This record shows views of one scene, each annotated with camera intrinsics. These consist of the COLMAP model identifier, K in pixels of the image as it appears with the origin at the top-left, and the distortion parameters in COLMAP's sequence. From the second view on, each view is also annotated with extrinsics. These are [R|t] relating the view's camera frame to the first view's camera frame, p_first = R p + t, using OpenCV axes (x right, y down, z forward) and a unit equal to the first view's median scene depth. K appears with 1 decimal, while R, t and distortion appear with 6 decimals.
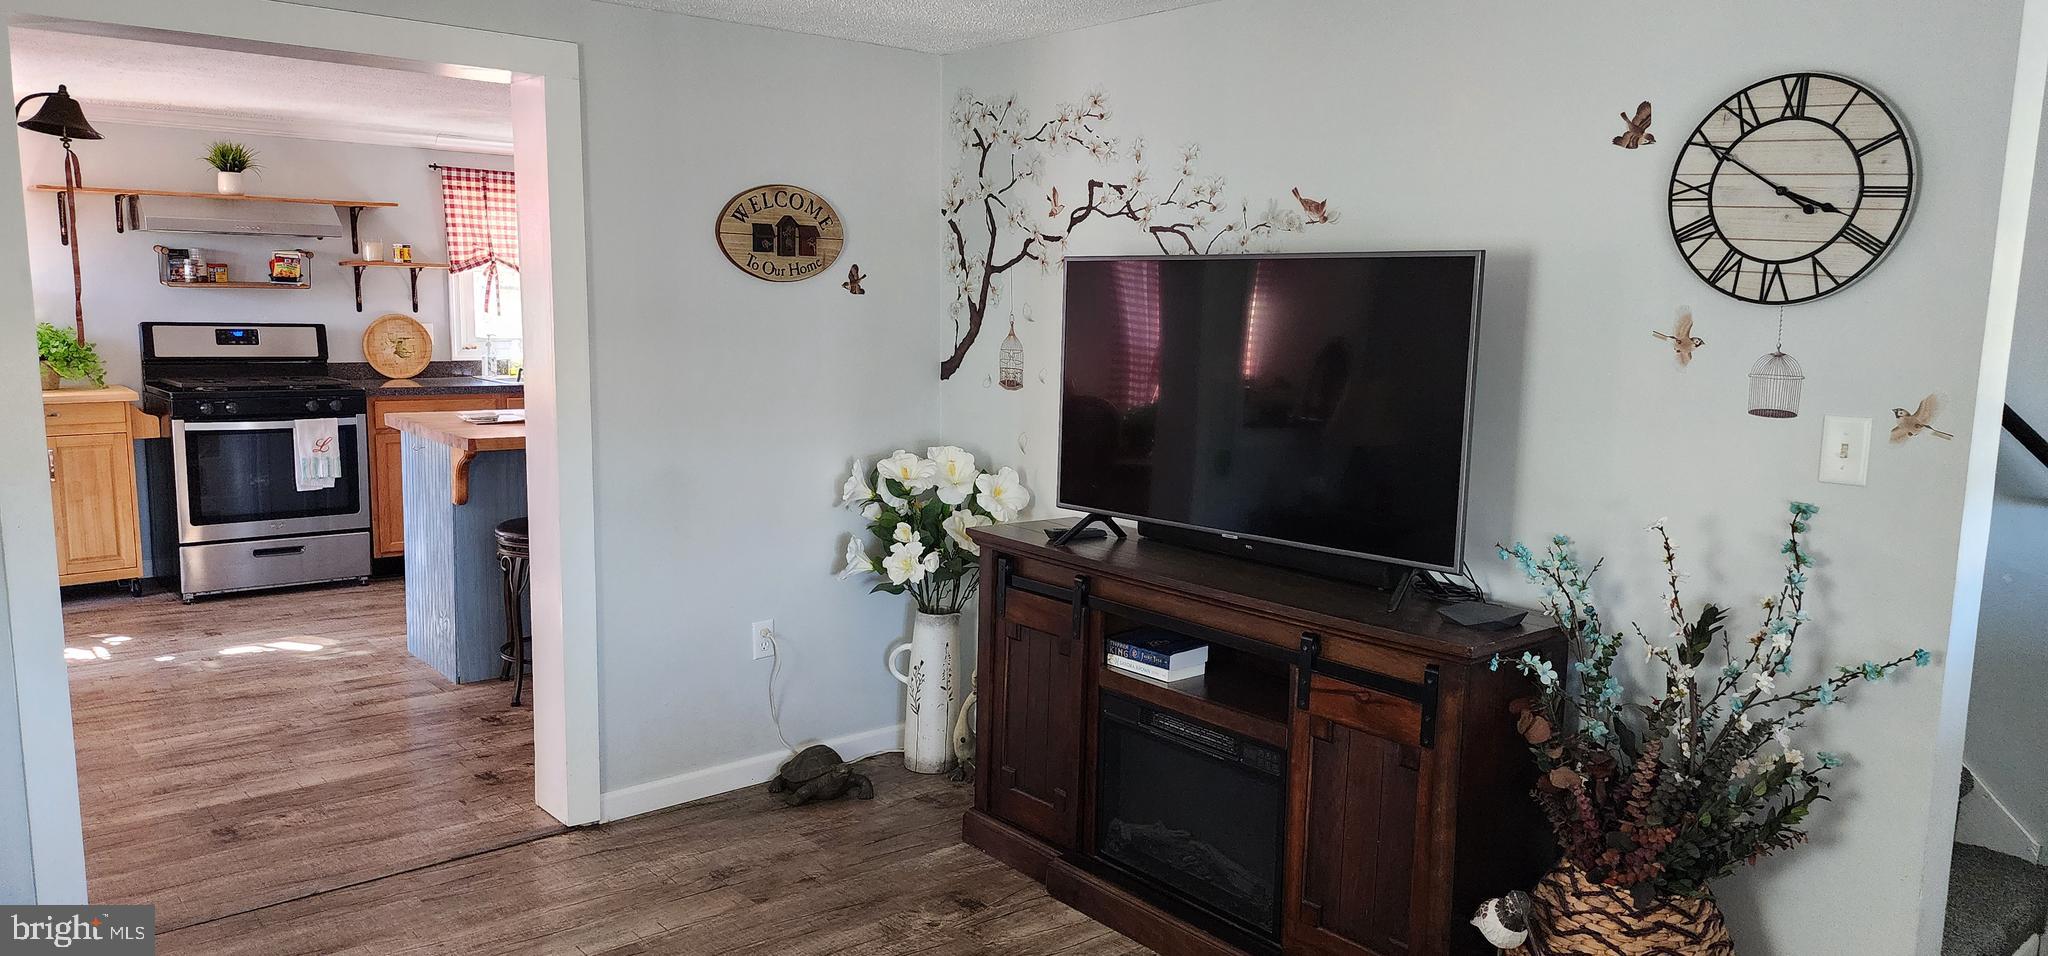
lens RADIAL K [[1390.7, 0, 1024.0], [0, 1390.7, 478.0], [0, 0, 1]] dist [0.054074, -0.035249]
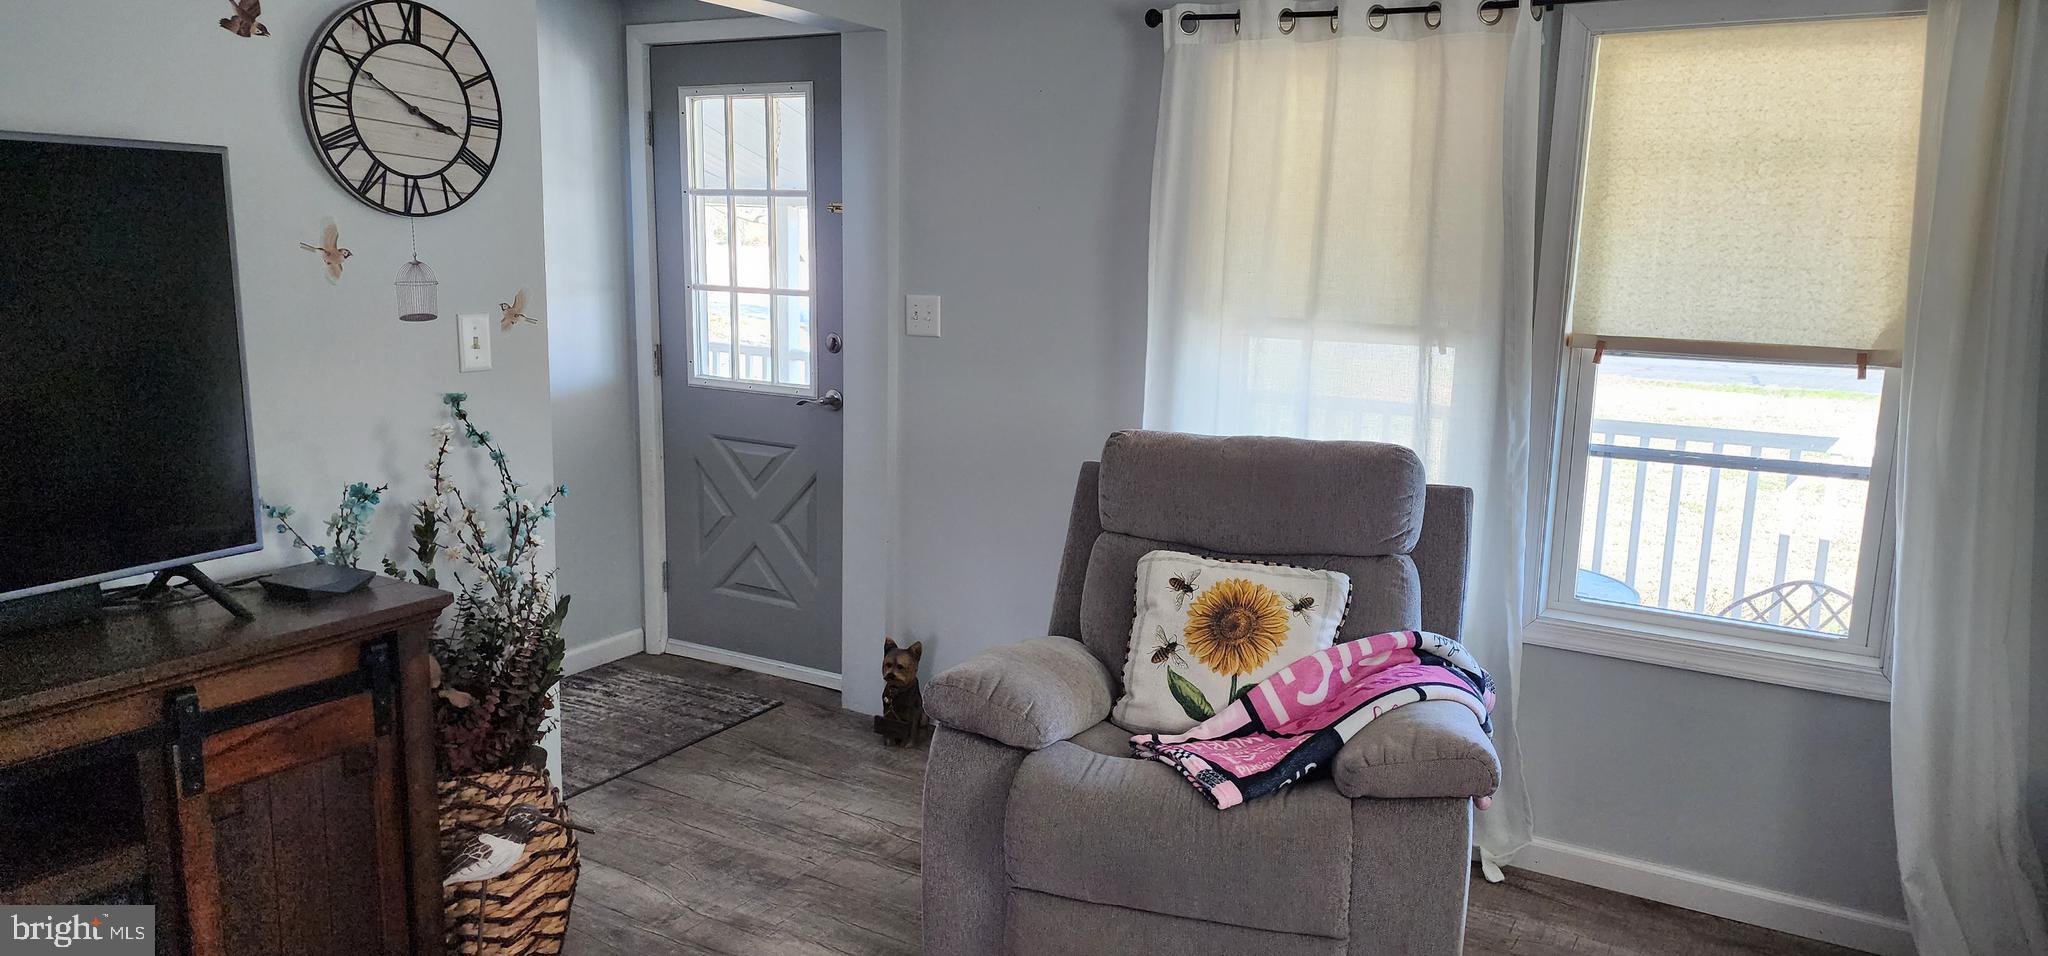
lens RADIAL K [[1390.7, 0, 1024.0], [0, 1390.7, 478.0], [0, 0, 1]] dist [0.054074, -0.035249]
pose [[-0.328535, -0.187107, 0.925773, -0.218935], [0.092888, 0.969029, 0.228813, -0.043927], [-0.939913, 0.161166, -0.300980, 0.305329]]
